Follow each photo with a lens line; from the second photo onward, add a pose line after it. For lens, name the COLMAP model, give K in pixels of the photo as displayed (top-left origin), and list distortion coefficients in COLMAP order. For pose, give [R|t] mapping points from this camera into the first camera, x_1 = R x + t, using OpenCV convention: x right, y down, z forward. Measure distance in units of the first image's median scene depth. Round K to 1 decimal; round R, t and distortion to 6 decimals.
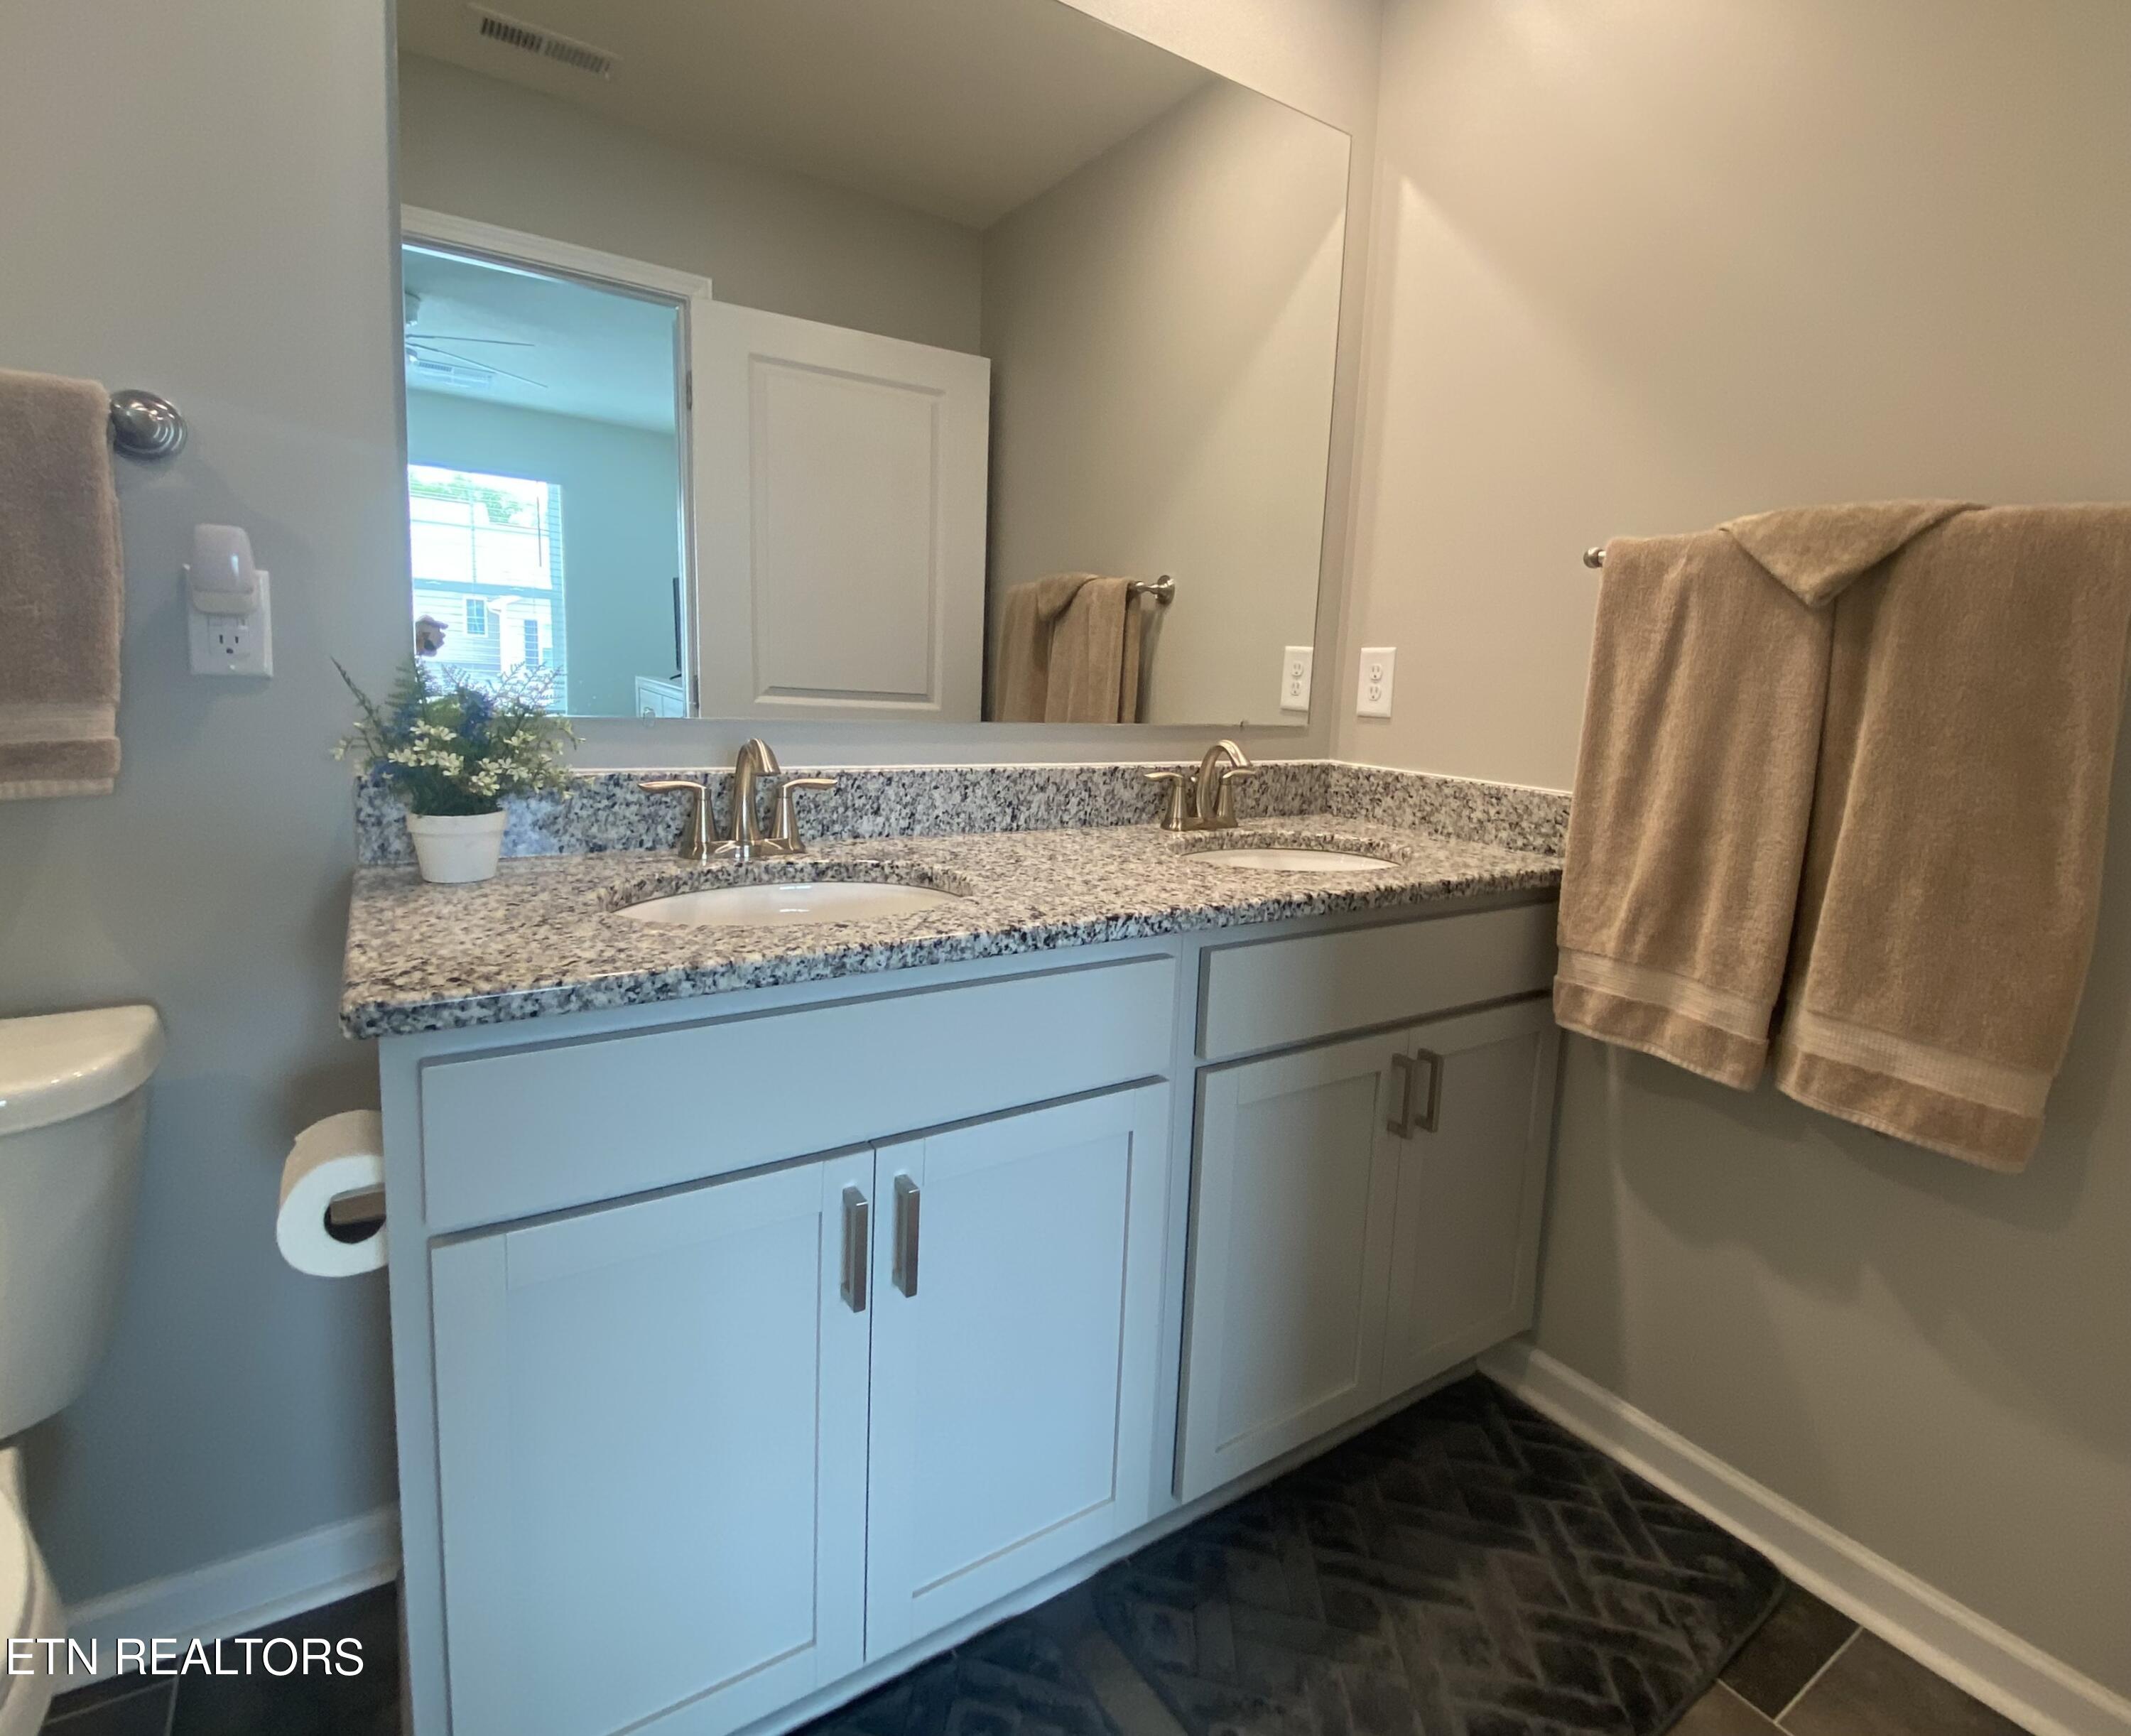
lens RADIAL K [[1050.3, 0, 1060.7], [0, 1050.3, 798.5], [0, 0, 1]] dist [0.015902, -0.025839]
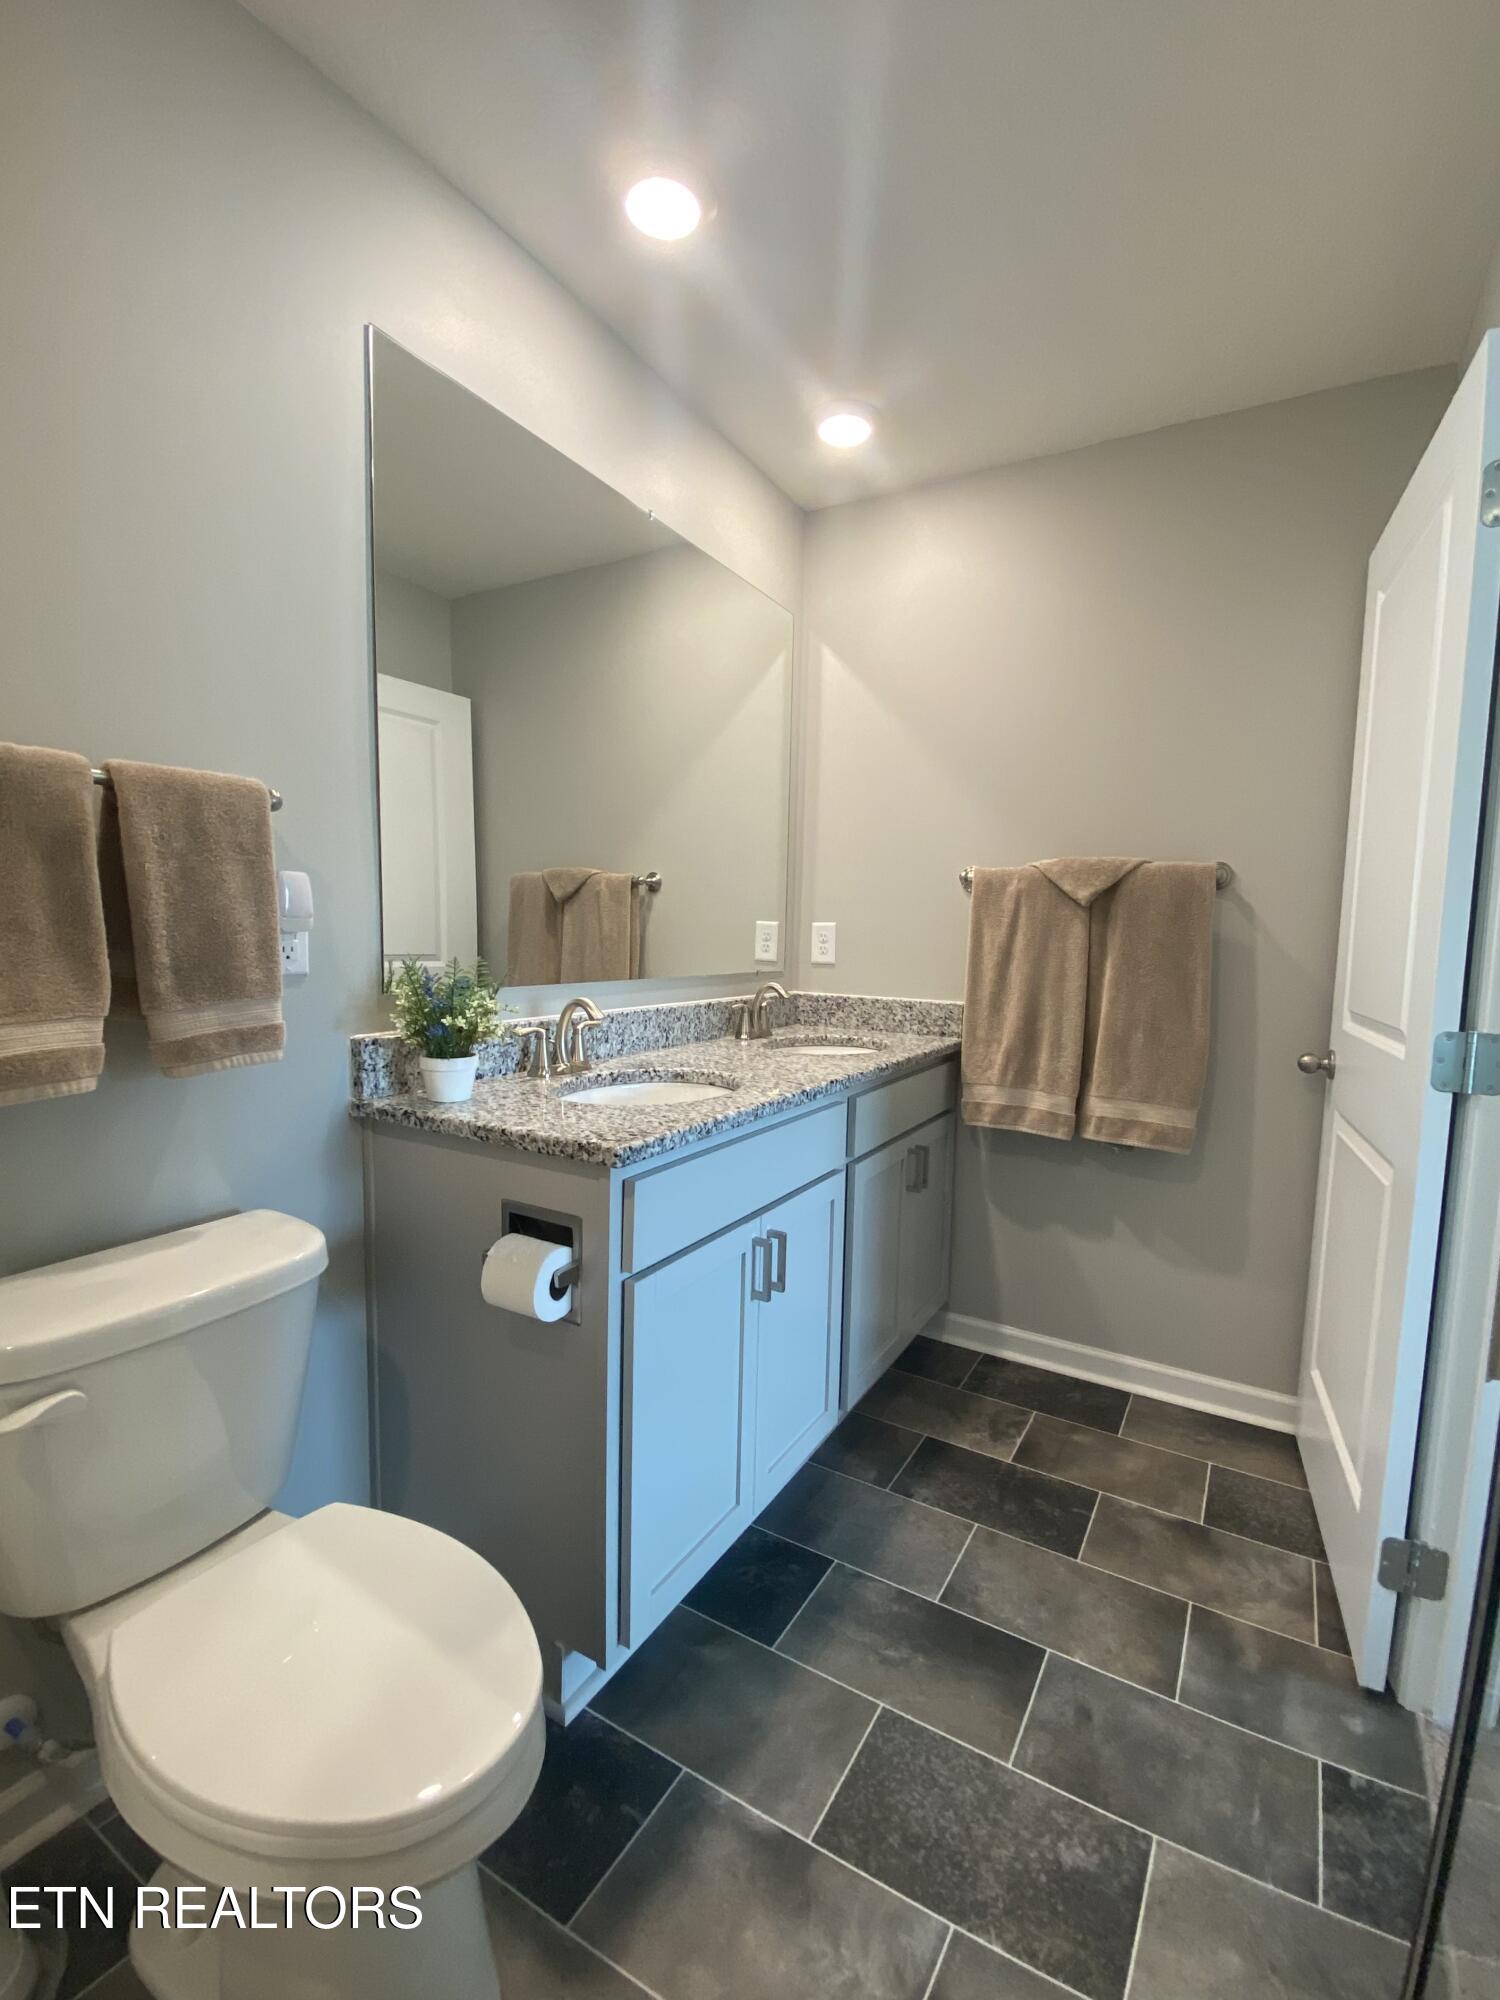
lens RADIAL K [[904.0, 0, 690.1], [0, 904.0, 1018.4], [0, 0, 1]] dist [0.051614, 0.000000]
pose [[0.909536, -0.067160, 0.410162, -0.622936], [0.070598, 0.997482, 0.006778, -0.020822], [-0.409585, 0.022792, 0.911987, -0.278397]]
